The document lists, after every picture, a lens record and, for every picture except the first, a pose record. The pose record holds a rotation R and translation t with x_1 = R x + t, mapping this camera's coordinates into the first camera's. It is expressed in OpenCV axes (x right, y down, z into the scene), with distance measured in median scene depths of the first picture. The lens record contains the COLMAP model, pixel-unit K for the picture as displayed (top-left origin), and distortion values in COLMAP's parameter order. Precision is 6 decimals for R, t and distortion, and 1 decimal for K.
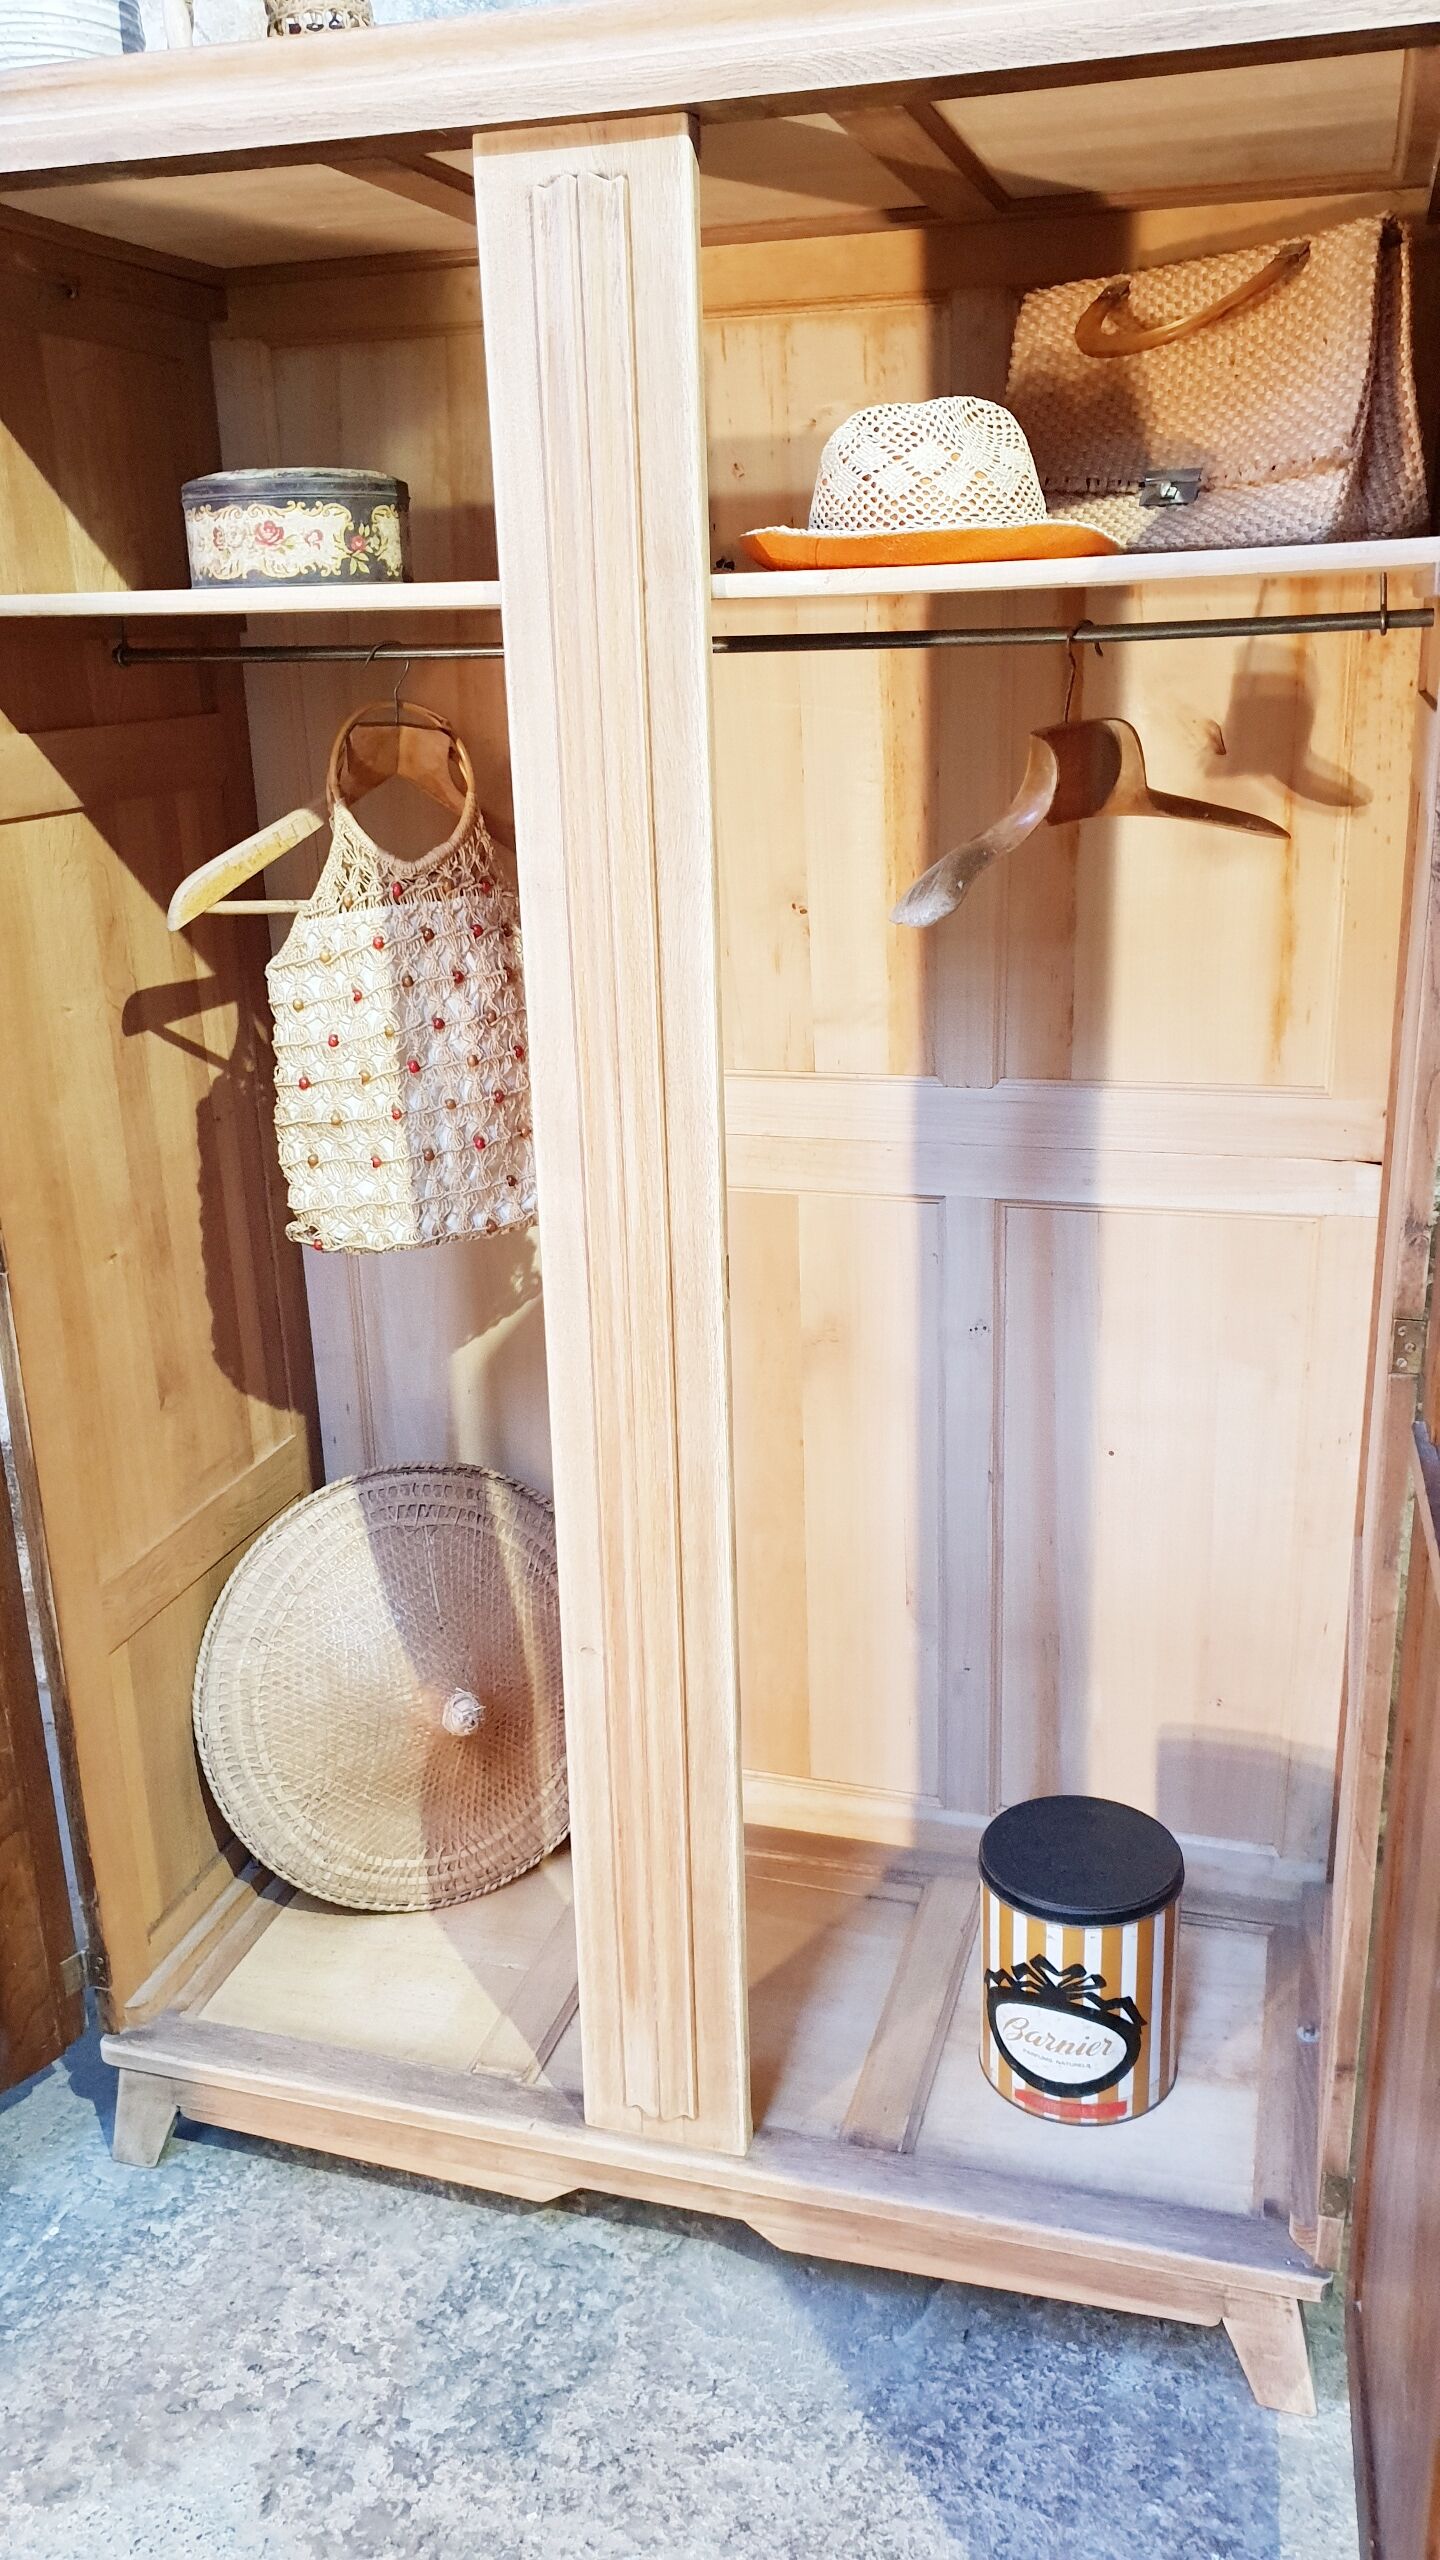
lens RADIAL K [[2009.4, 0, 731.2], [0, 2009.4, 1286.6], [0, 0, 1]] dist [-0.010096, 0.036783]
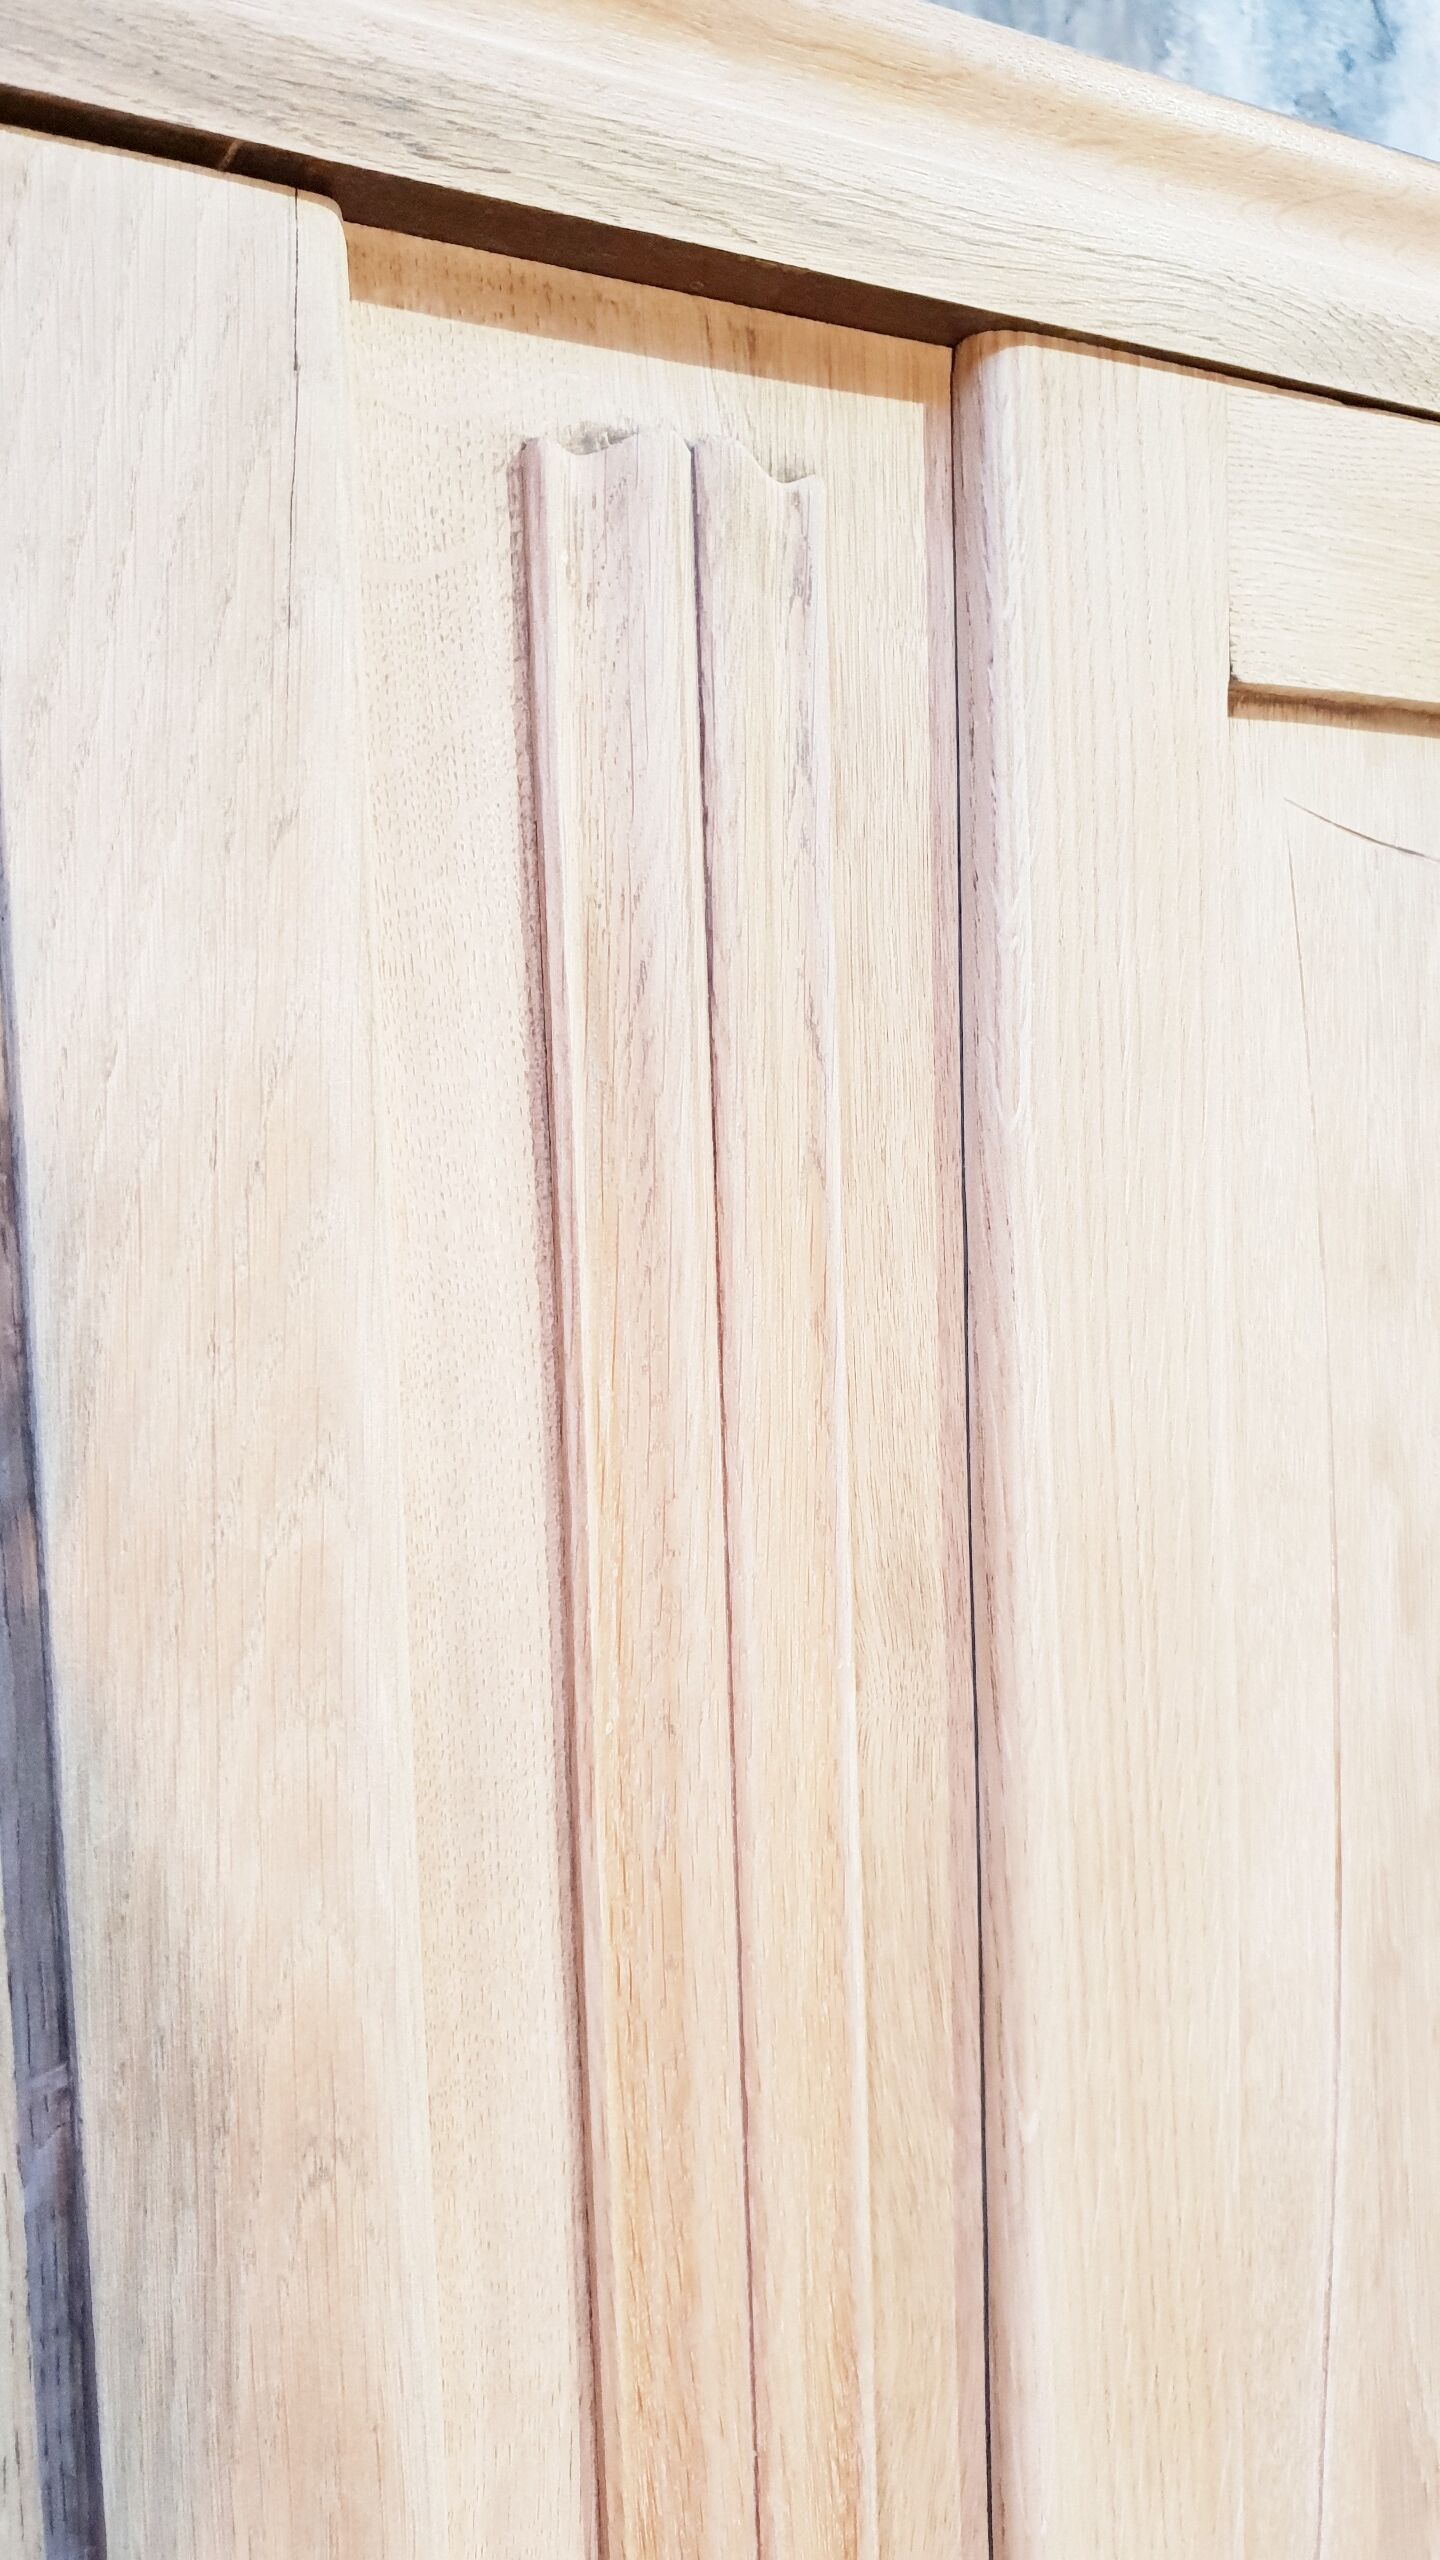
lens RADIAL K [[2009.4, 0, 748.7], [0, 2009.4, 1292.3], [0, 0, 1]] dist [-0.010096, 0.036783]
pose [[0.677473, -0.051791, 0.733722, -0.221119], [0.242466, 0.957488, -0.156293, -0.288979], [-0.694435, 0.283787, 0.661230, 0.625602]]
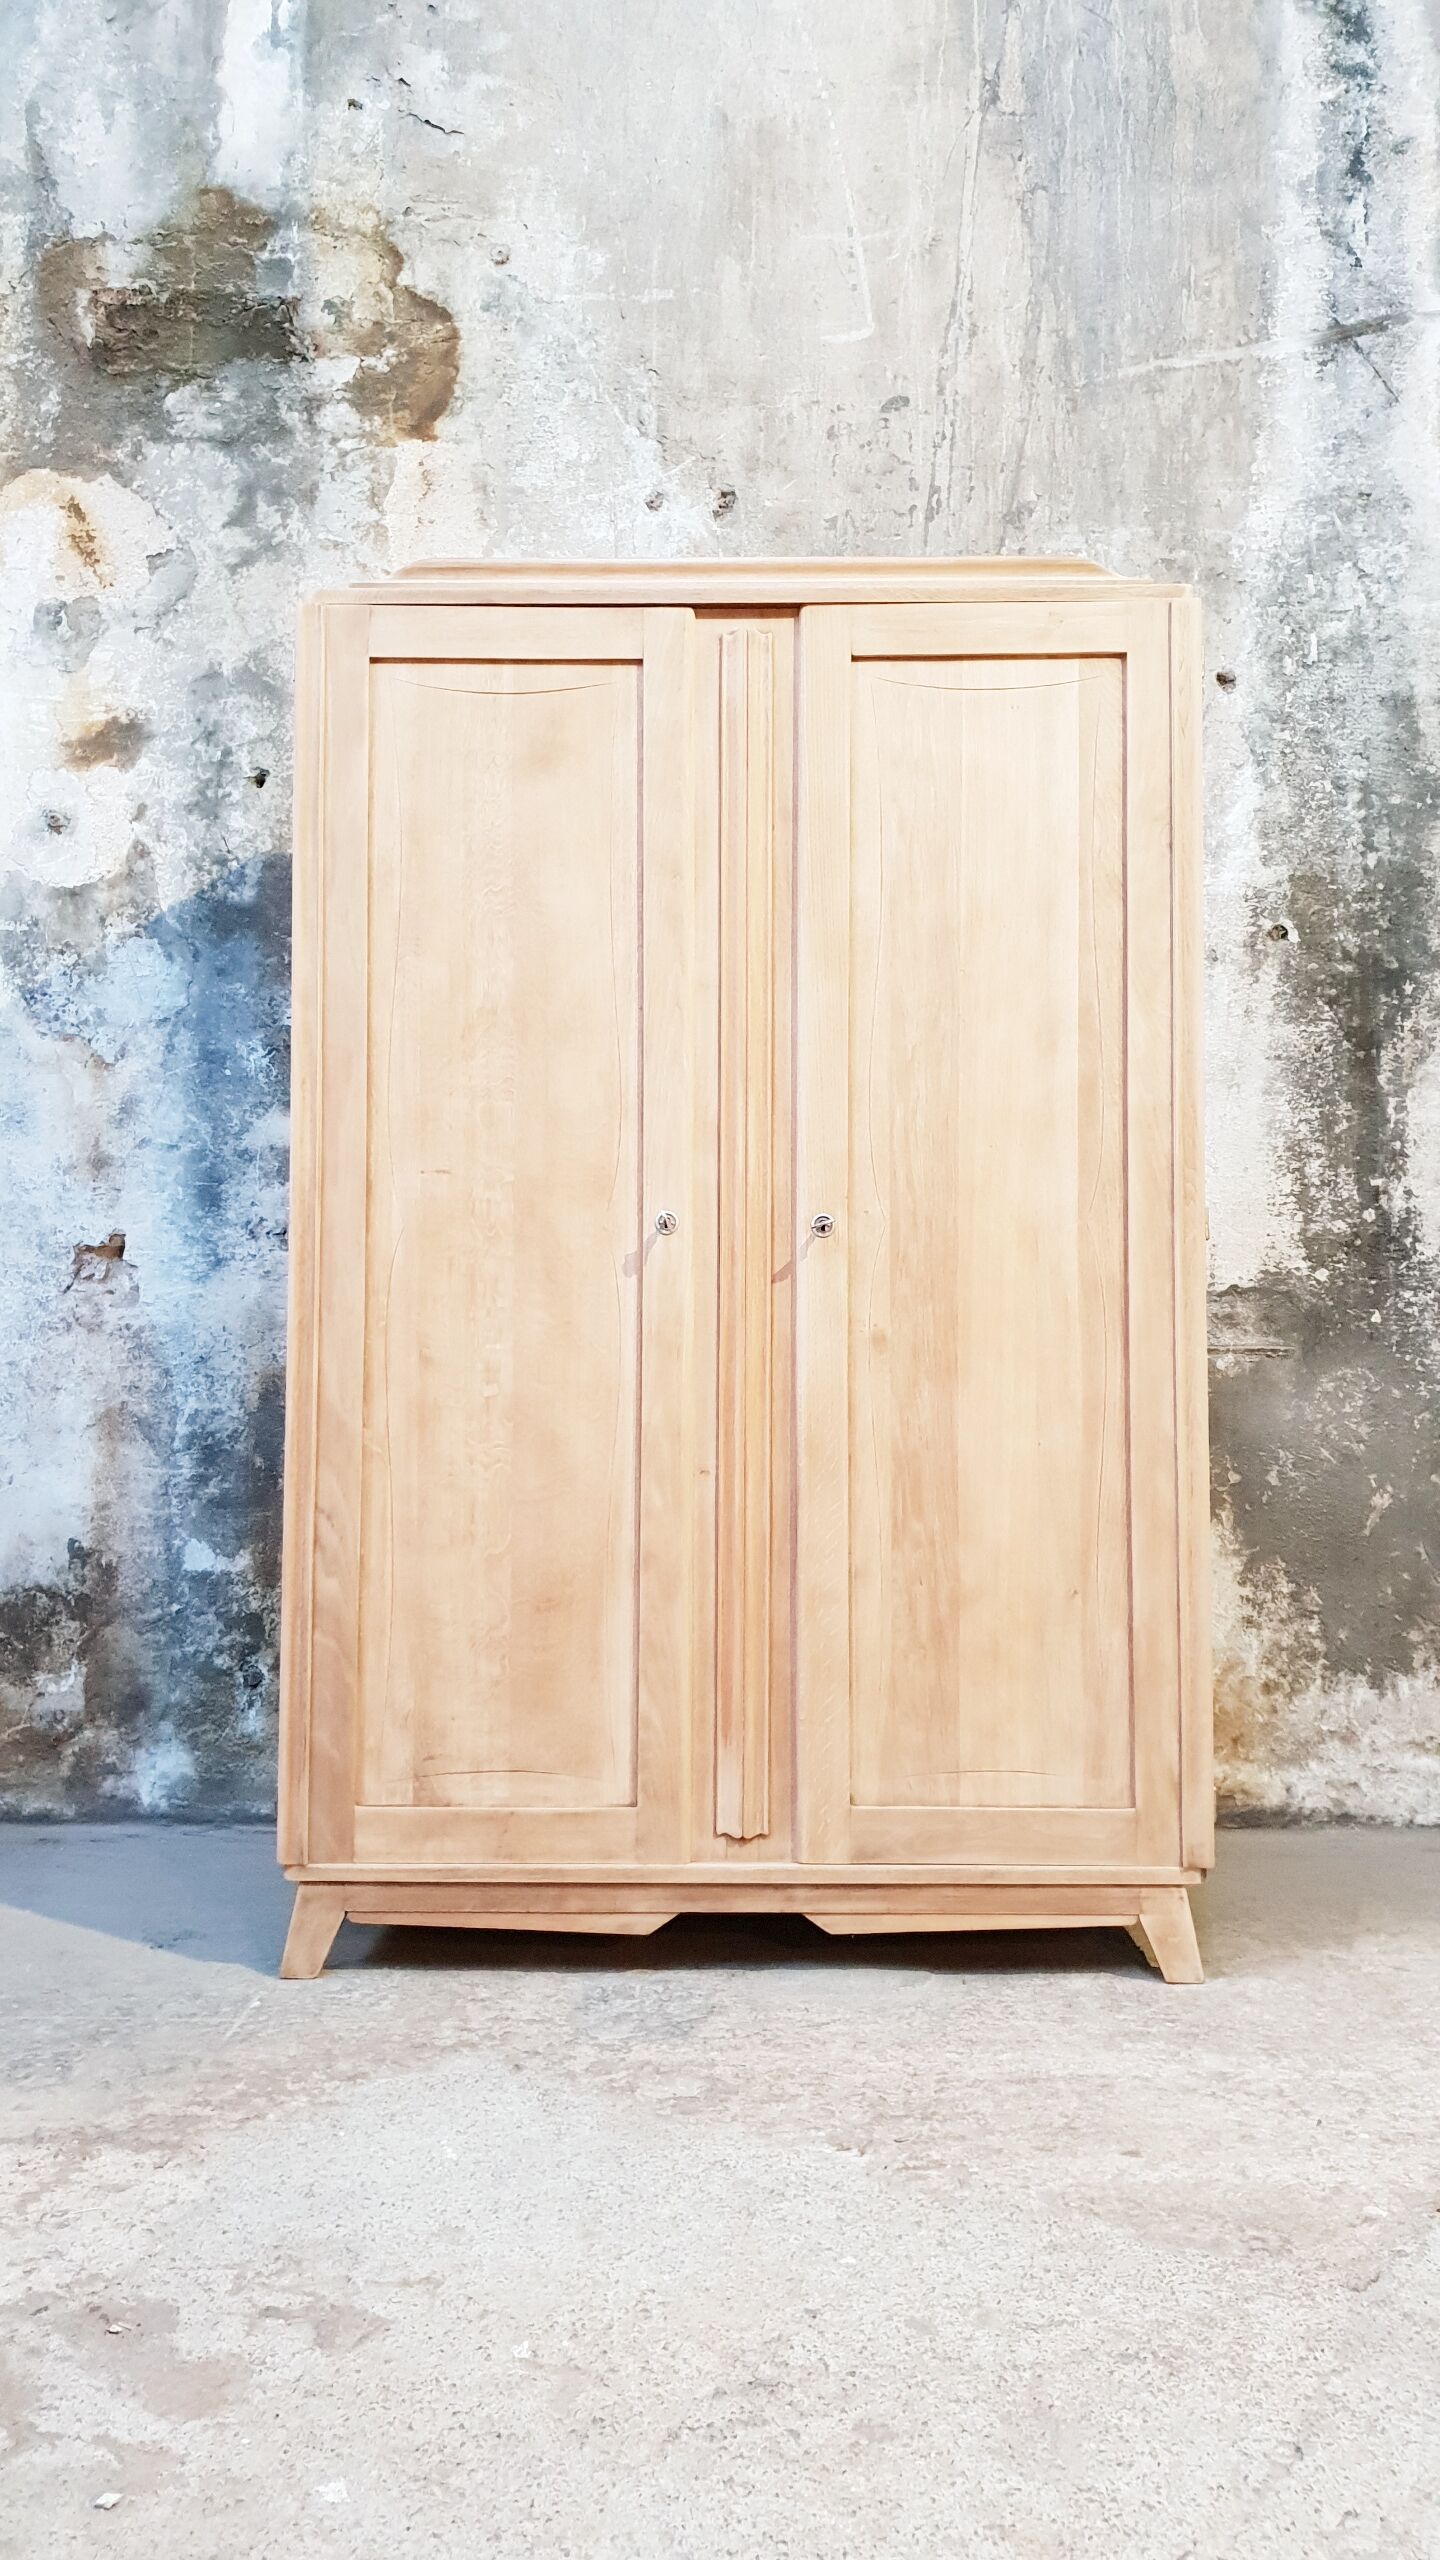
lens RADIAL K [[2009.4, 0, 745.5], [0, 2009.4, 1267.8], [0, 0, 1]] dist [-0.010096, 0.036783]
pose [[0.962565, 0.042433, 0.267709, -0.438290], [0.058939, 0.931272, -0.359527, 0.561650], [-0.264565, 0.361846, 0.893909, -0.411636]]
